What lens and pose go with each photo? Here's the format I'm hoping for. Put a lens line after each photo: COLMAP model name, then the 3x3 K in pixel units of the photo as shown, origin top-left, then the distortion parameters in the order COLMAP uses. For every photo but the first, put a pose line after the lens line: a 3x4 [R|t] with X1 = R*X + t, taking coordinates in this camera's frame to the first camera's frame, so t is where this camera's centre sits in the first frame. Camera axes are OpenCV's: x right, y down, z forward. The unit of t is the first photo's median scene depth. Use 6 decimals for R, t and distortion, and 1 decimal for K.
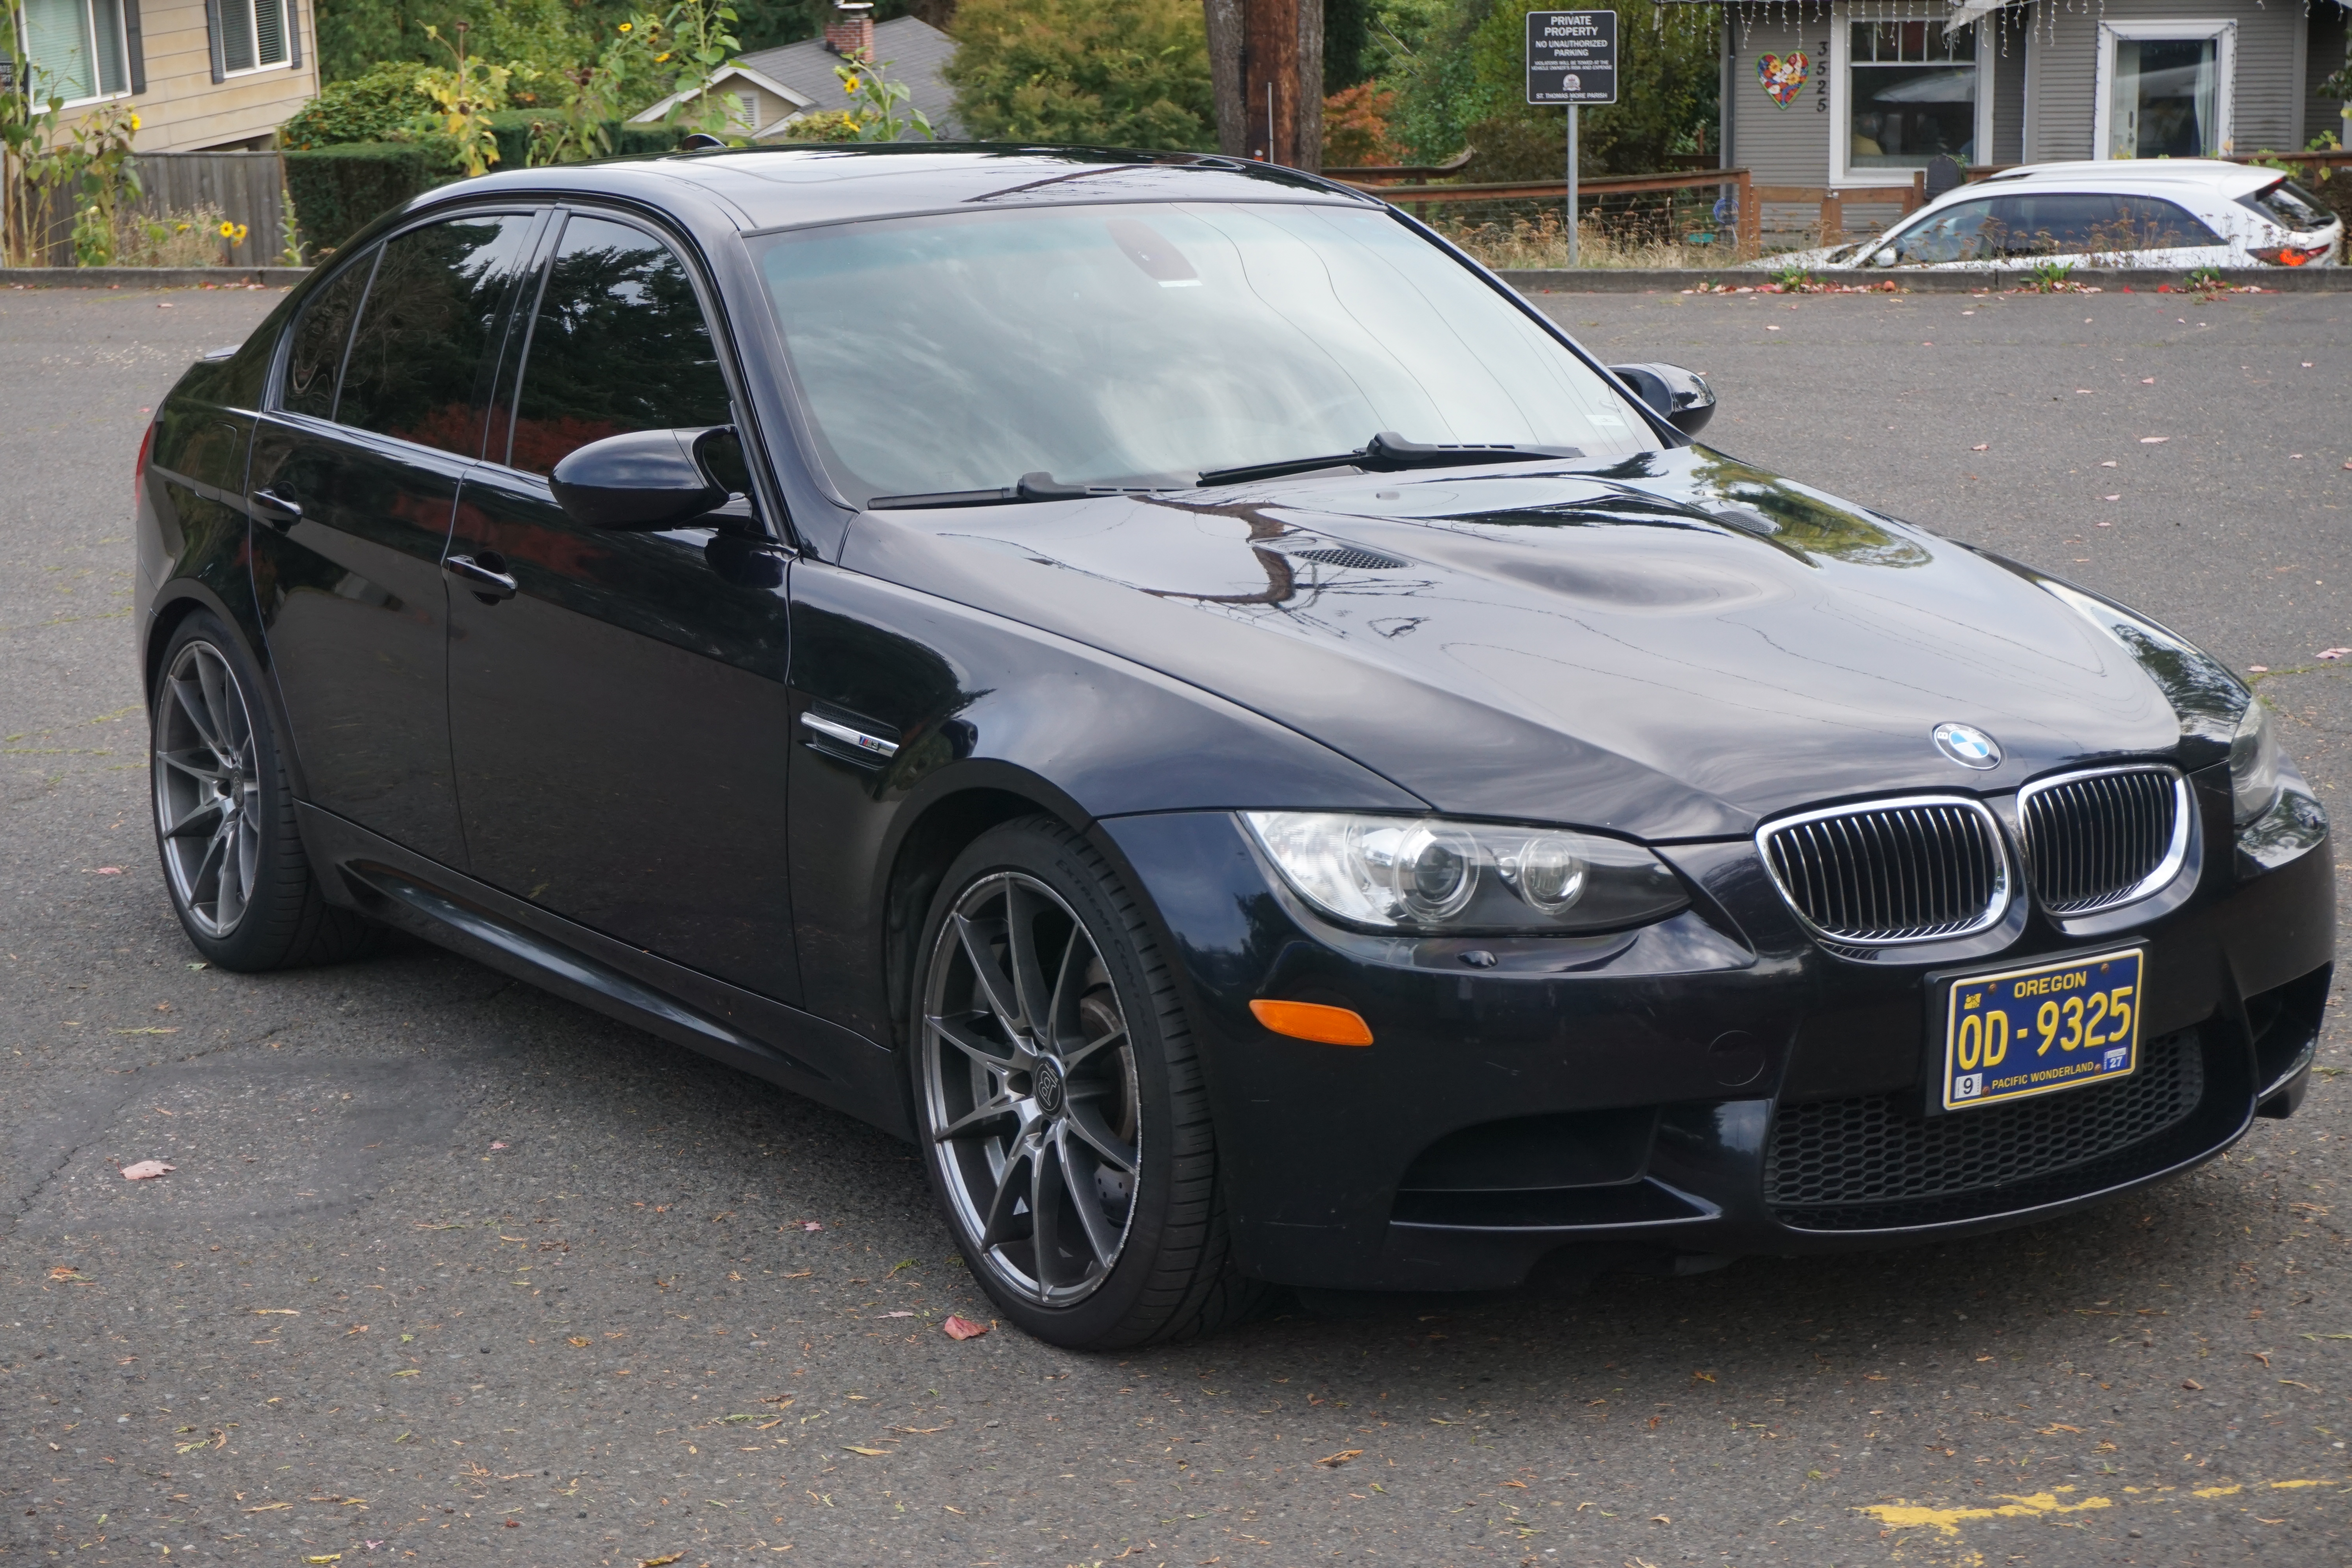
lens RADIAL K [[4165.3, 0, 1159.9], [0, 4165.3, 782.0], [0, 0, 1]] dist [0.015762, 0.000000]
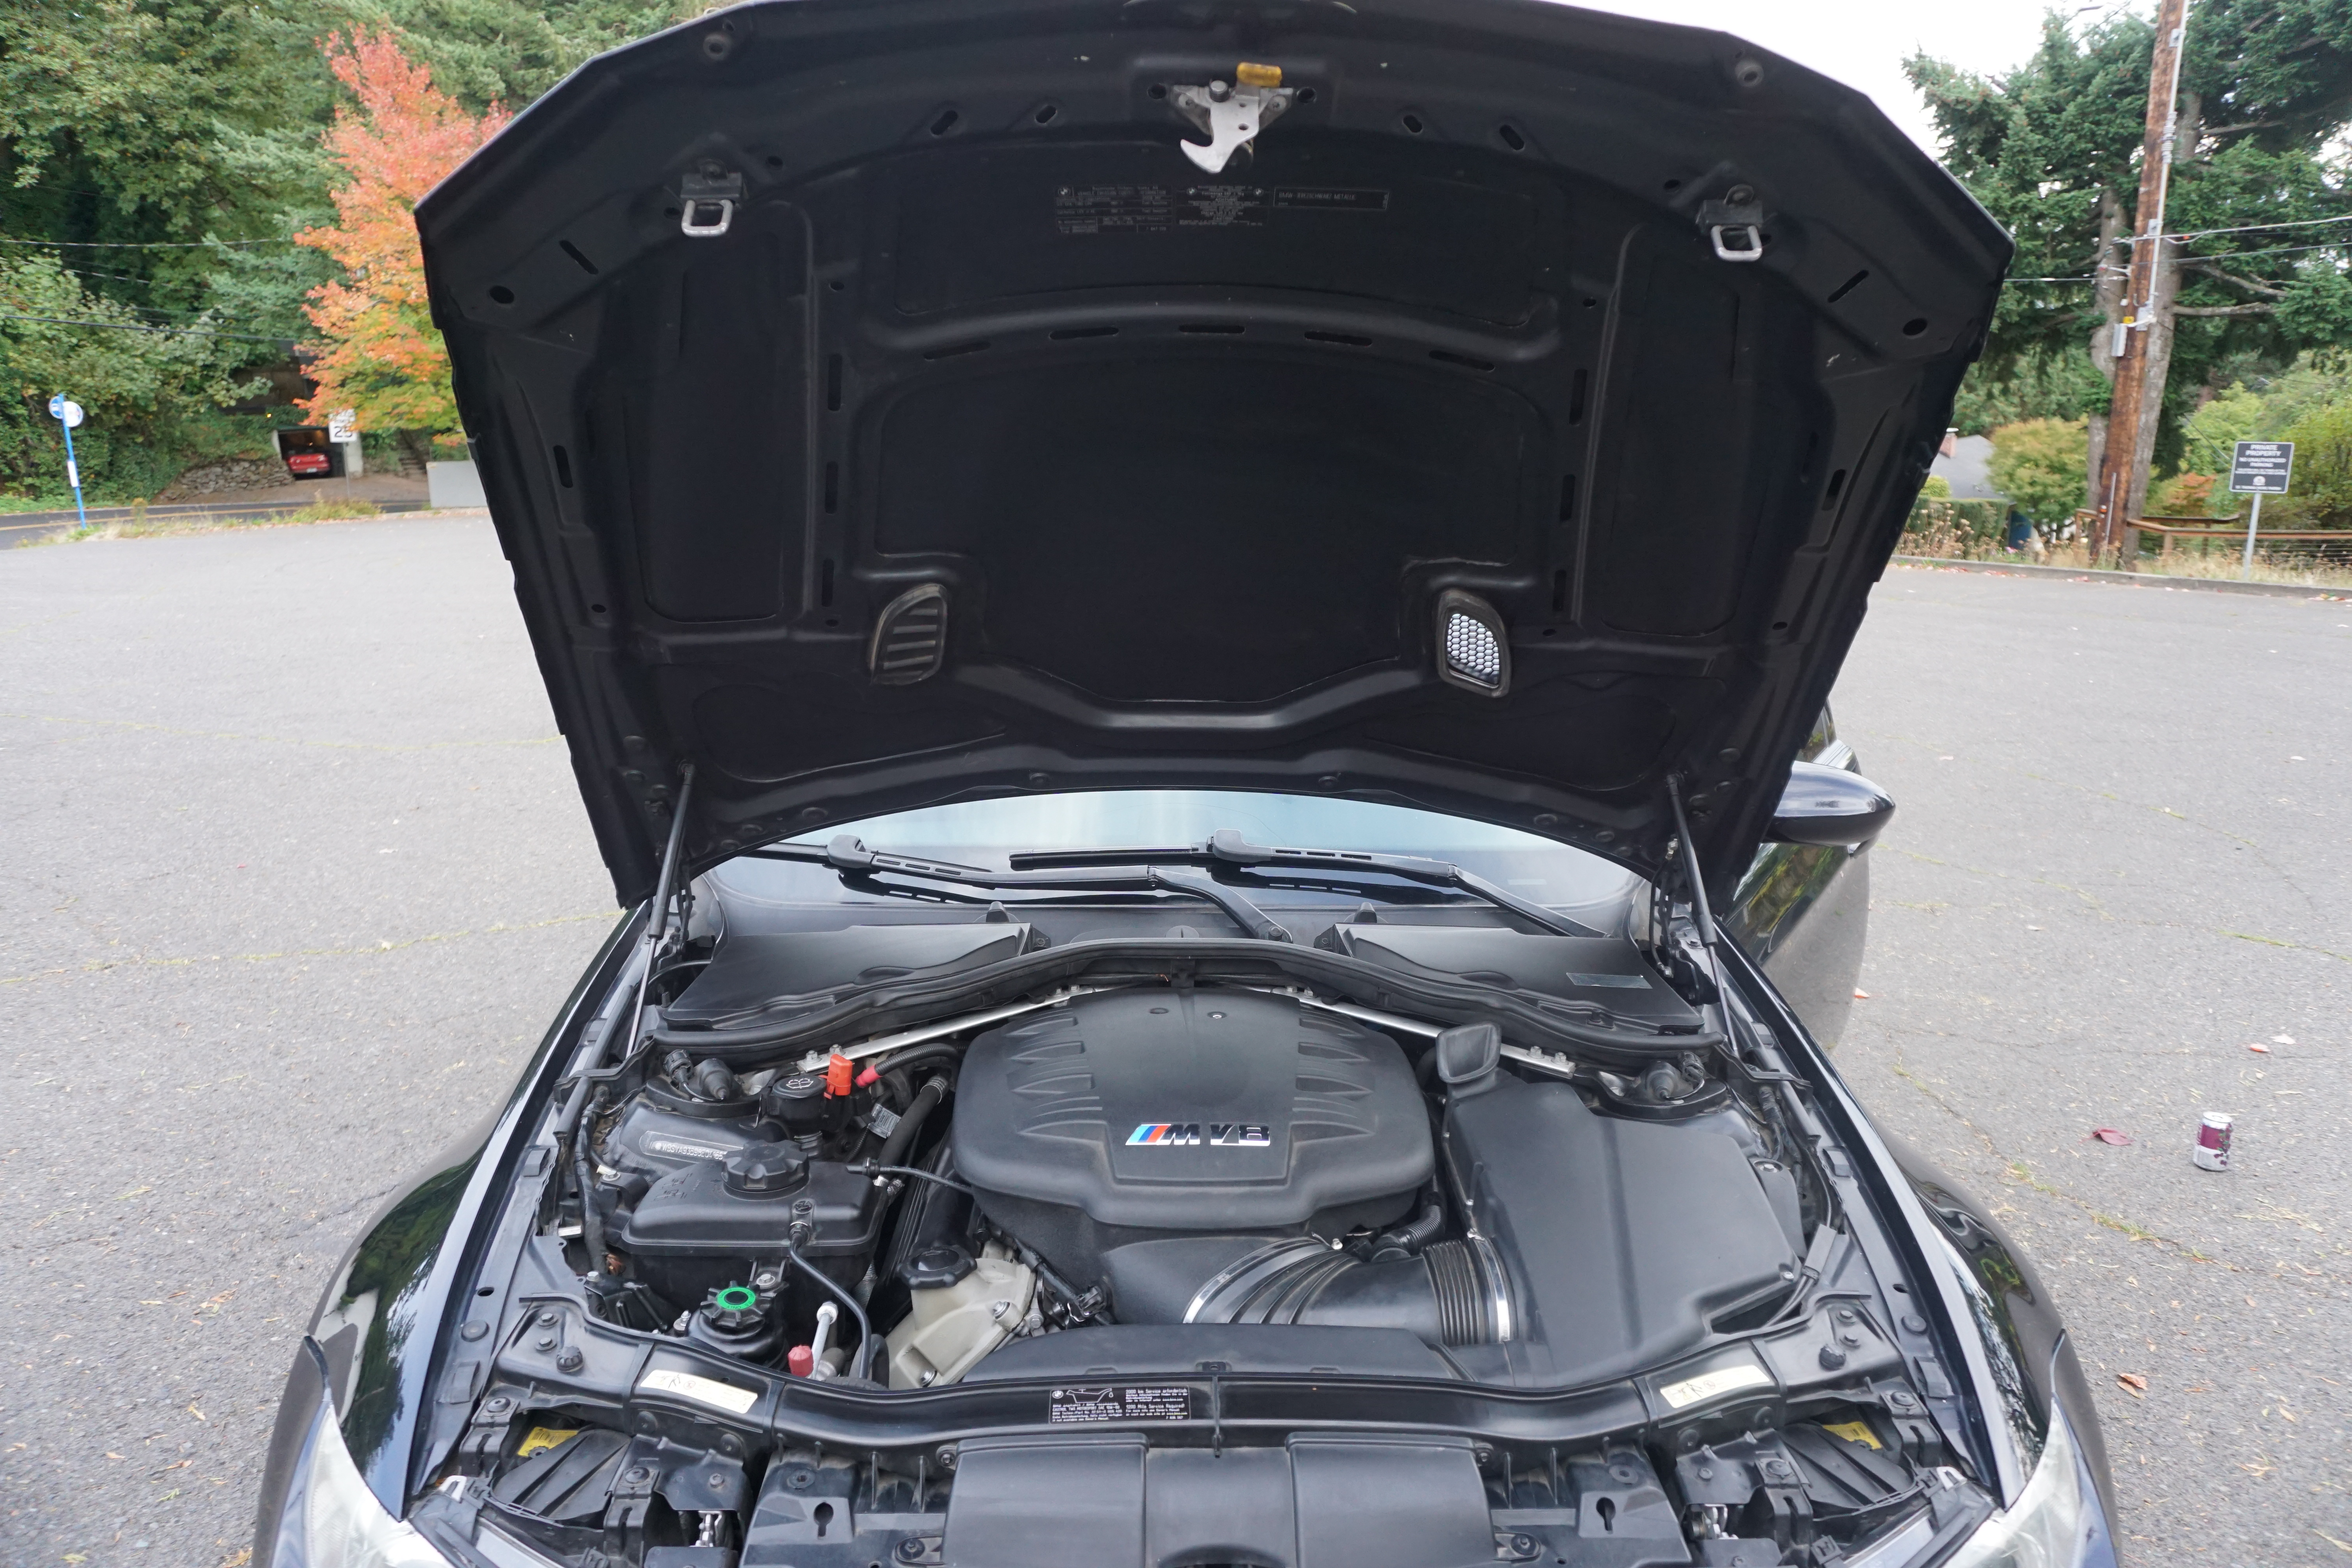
lens RADIAL K [[1583.7, 0, 1157.7], [0, 1583.7, 764.6], [0, 0, 1]] dist [-0.052040, 0.035553]
pose [[0.844071, 0.133021, -0.519471, 0.297309], [-0.116668, 0.991092, 0.064220, -0.151624], [0.523386, 0.006400, 0.852072, 0.786550]]
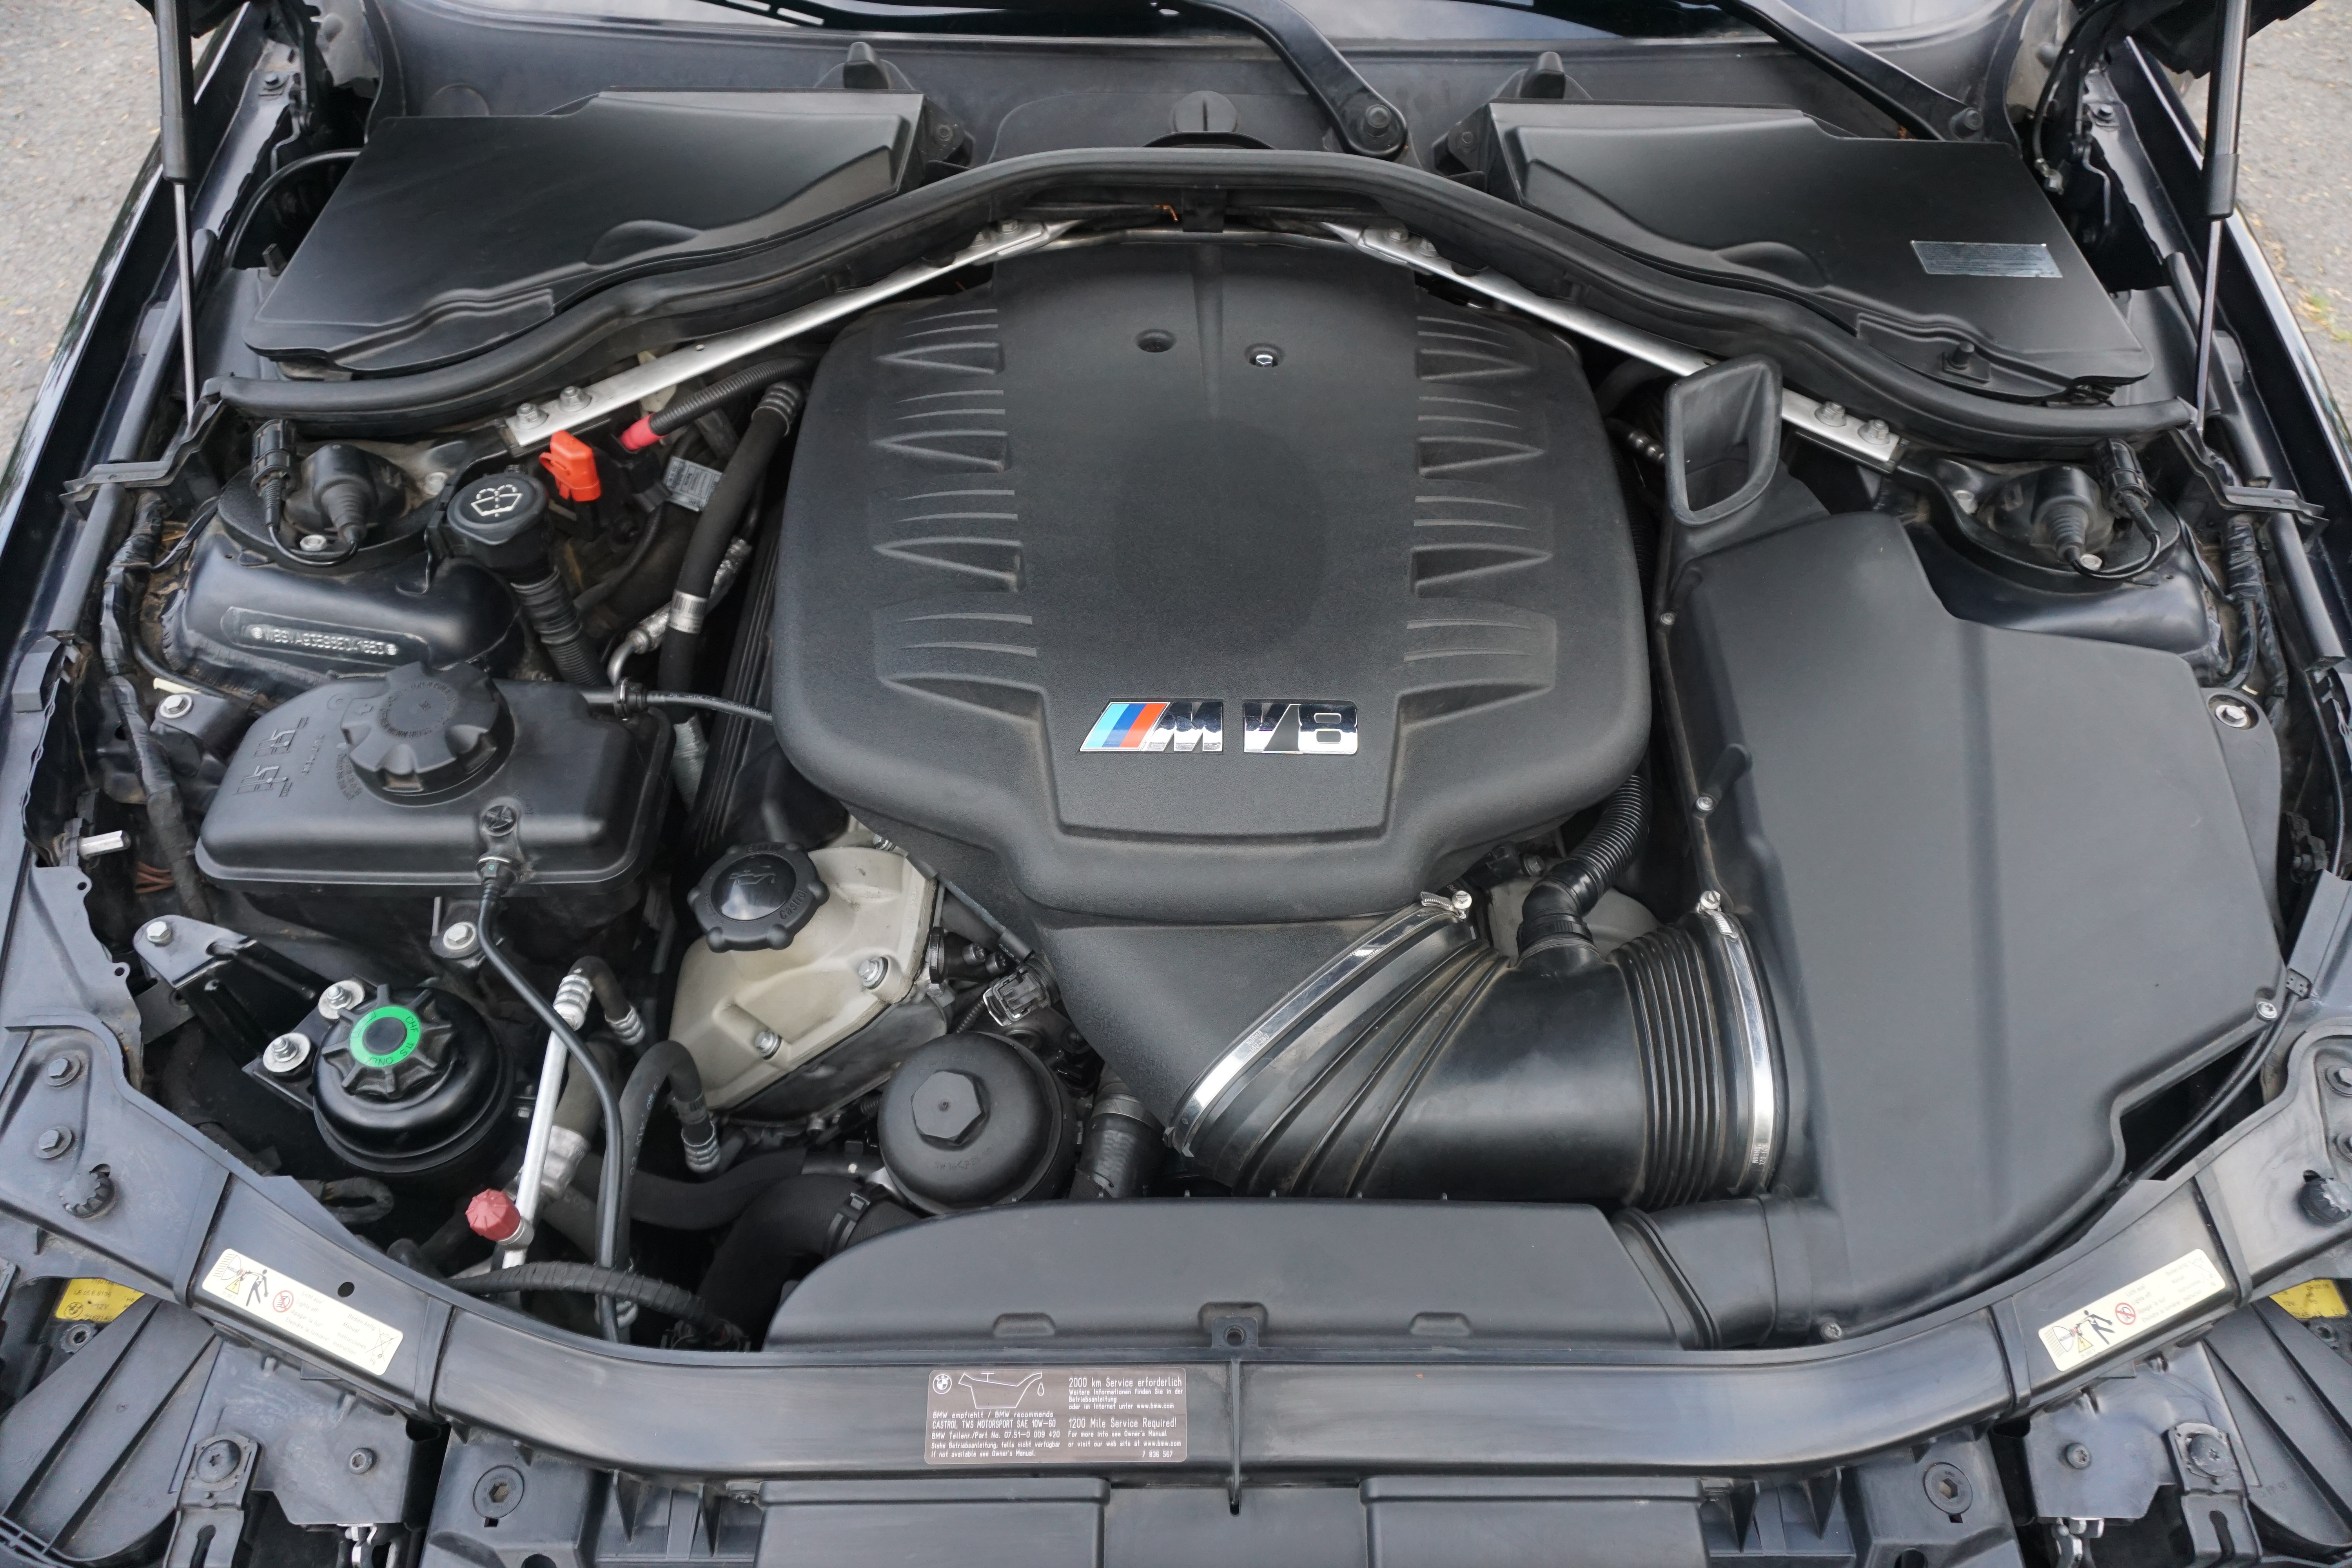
lens RADIAL K [[1583.7, 0, 1169.2], [0, 1583.7, 776.7], [0, 0, 1]] dist [-0.052040, 0.035553]
pose [[0.837468, 0.446745, -0.314747, 0.166201], [-0.125796, 0.718073, 0.684504, -0.171834], [0.531811, -0.533657, 0.657562, 1.001409]]
